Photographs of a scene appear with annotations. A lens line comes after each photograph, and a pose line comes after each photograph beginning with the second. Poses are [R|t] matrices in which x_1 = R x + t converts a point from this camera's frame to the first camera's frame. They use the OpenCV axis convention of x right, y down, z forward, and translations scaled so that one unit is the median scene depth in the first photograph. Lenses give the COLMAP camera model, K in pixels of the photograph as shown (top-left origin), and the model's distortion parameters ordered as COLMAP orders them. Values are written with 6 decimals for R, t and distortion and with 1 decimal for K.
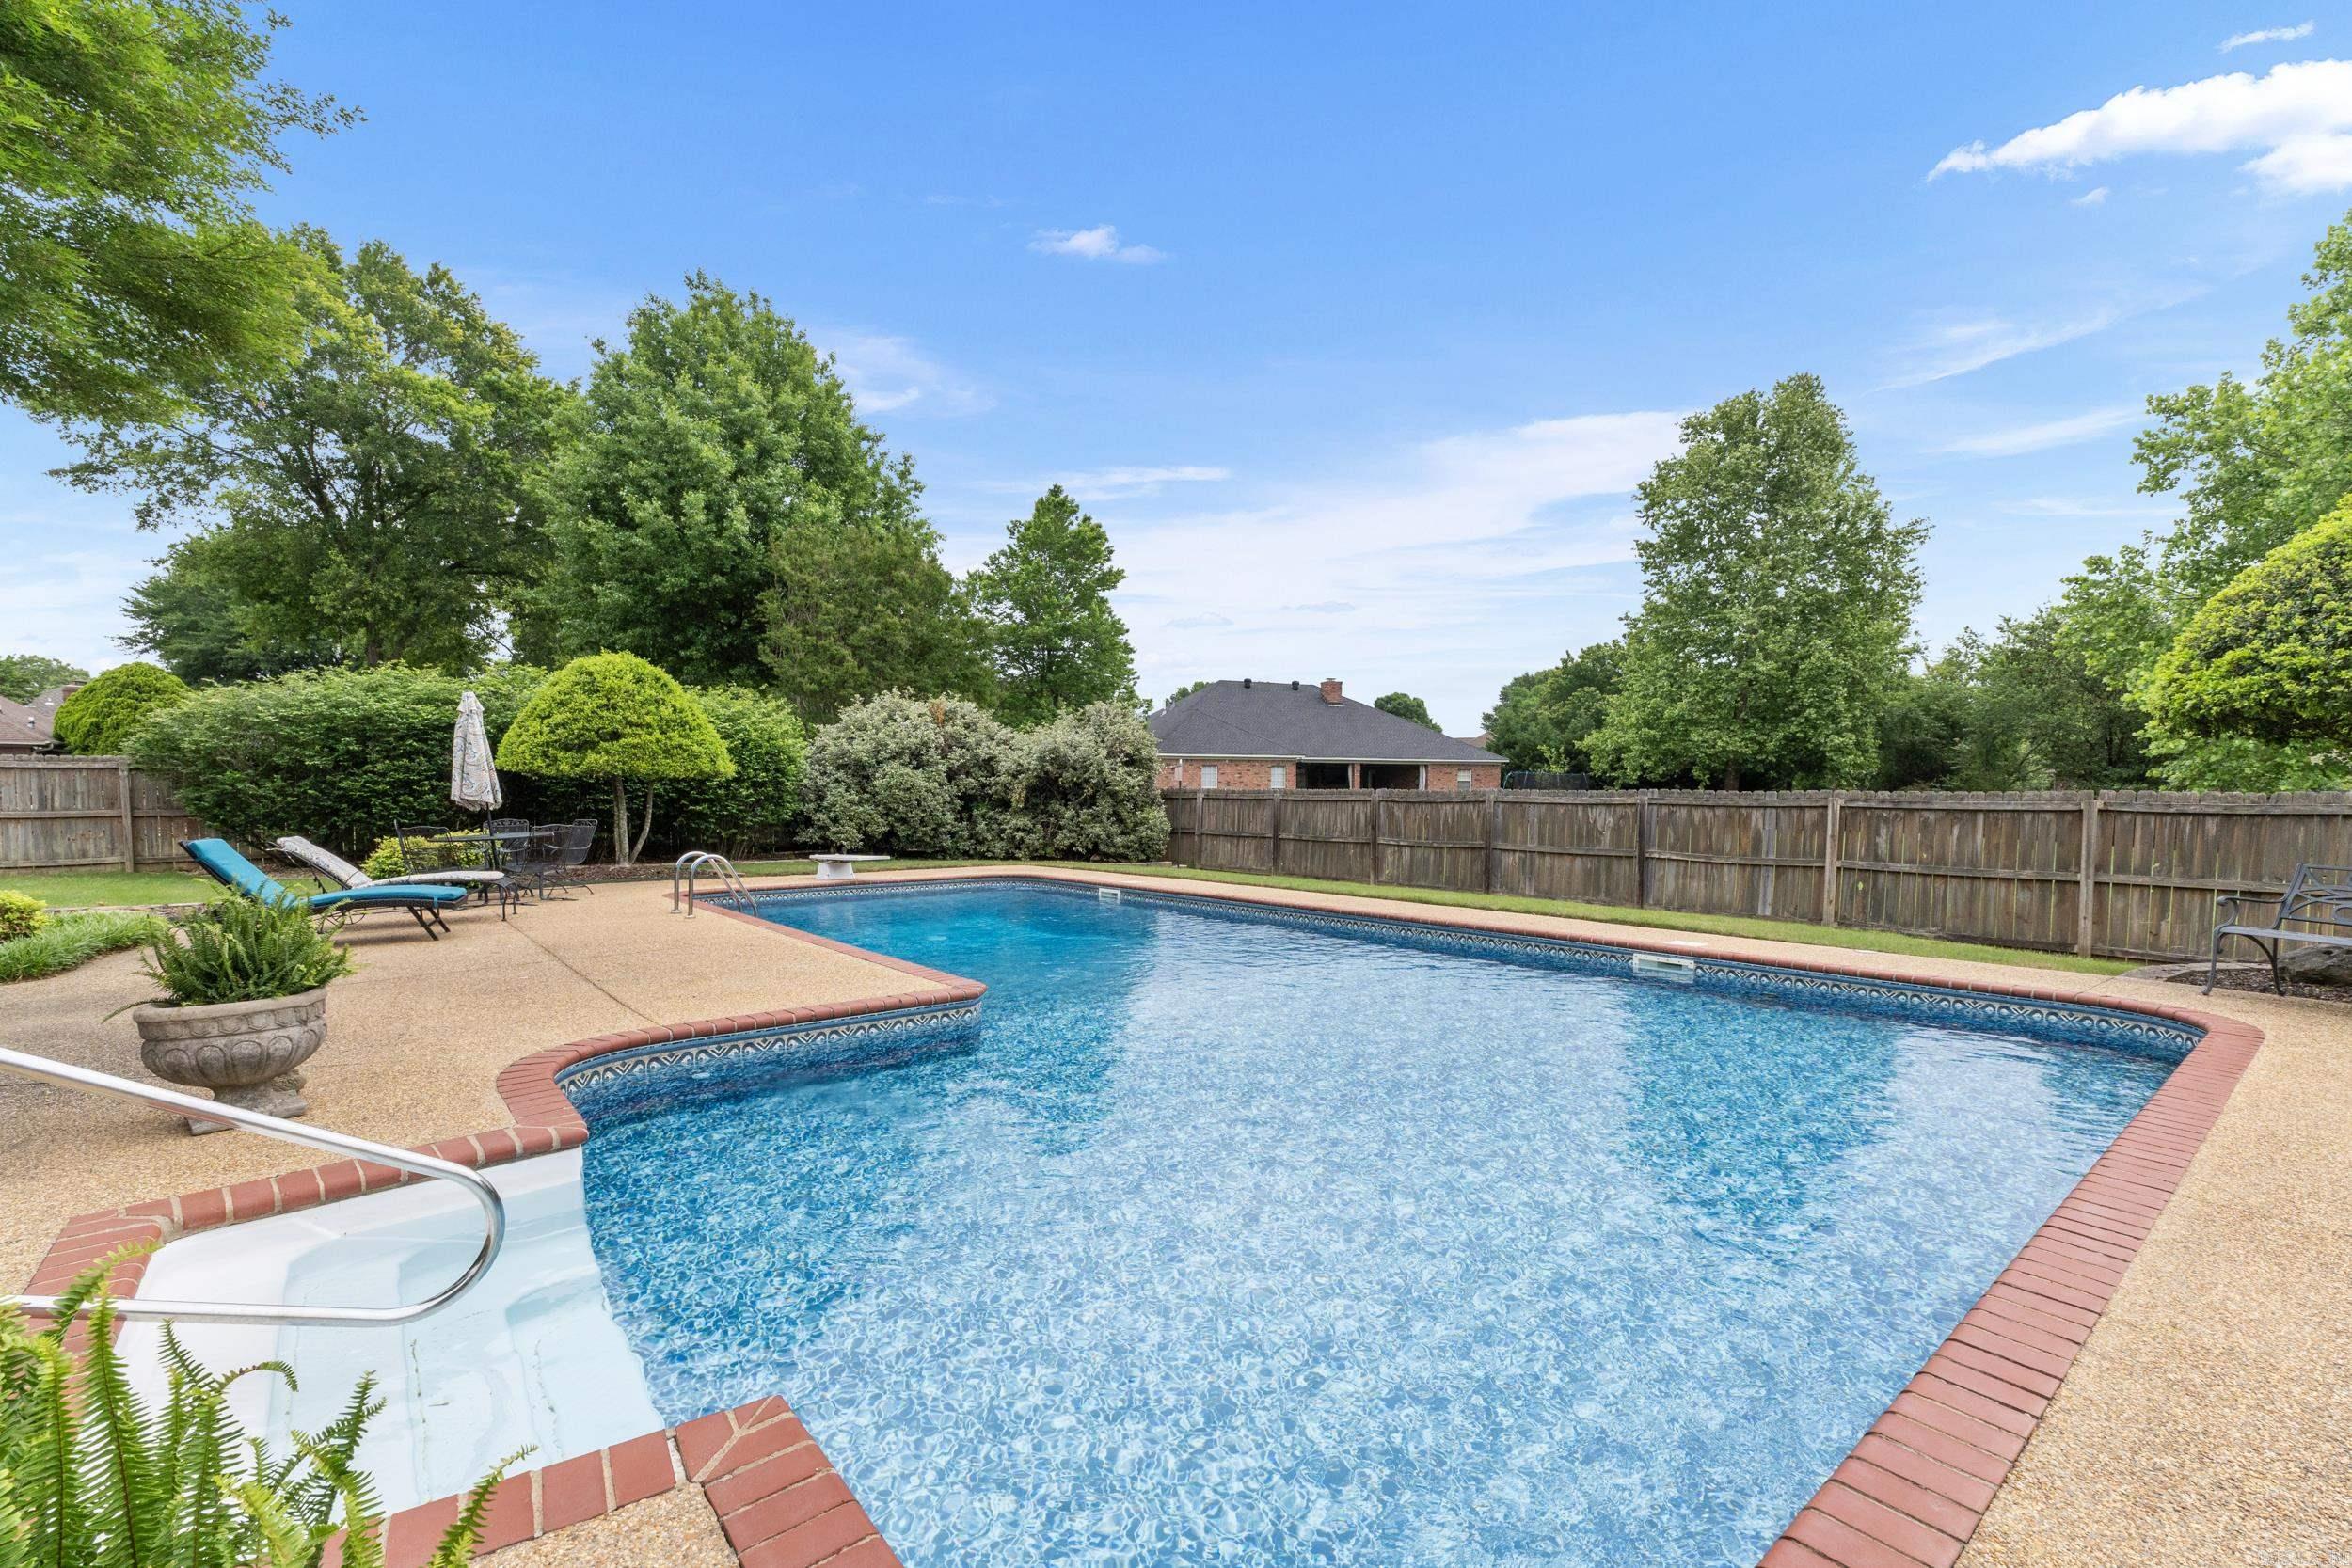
lens RADIAL K [[1015.1, 0, 1181.1], [0, 1015.1, 848.7], [0, 0, 1]] dist [0.001368, 0.000124]
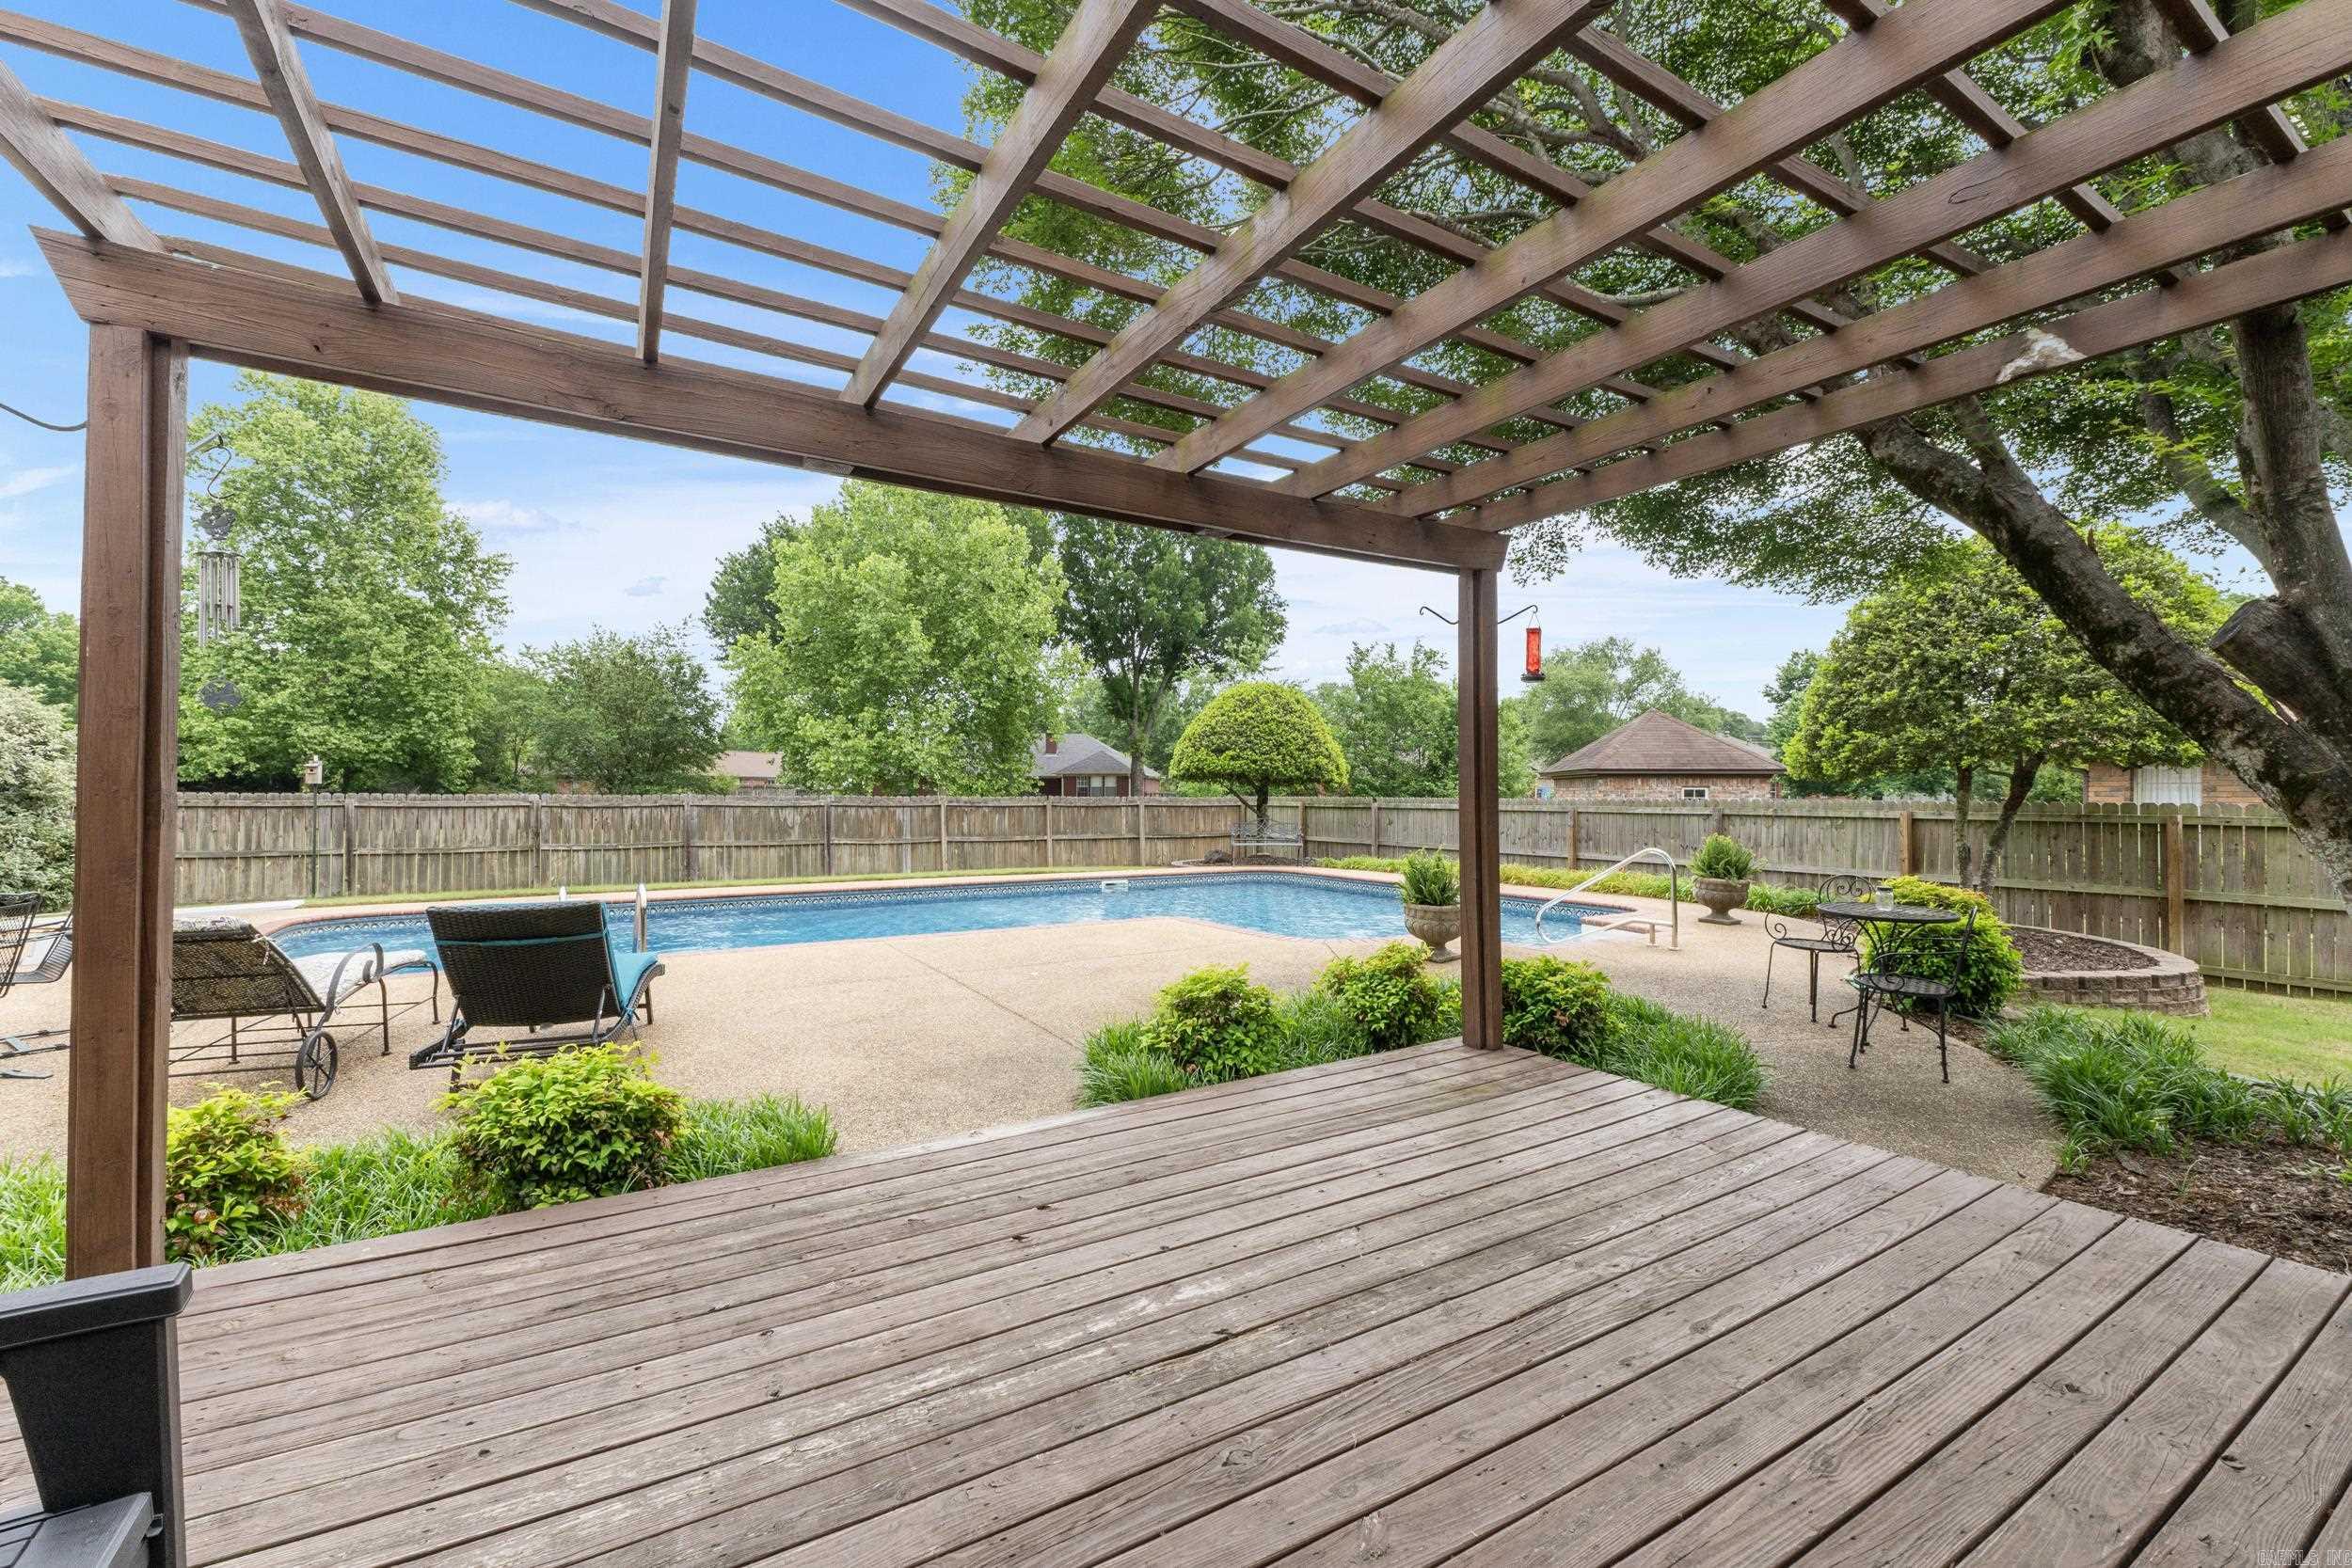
lens RADIAL K [[995.8, 0, 1182.1], [0, 995.8, 787.6], [0, 0, 1]] dist [0.001792, 0.000050]
pose [[0.143392, 0.002968, 0.989661, -0.274565], [0.053308, 0.998521, -0.010718, -0.009190], [-0.988229, 0.054294, 0.143022, 0.102400]]
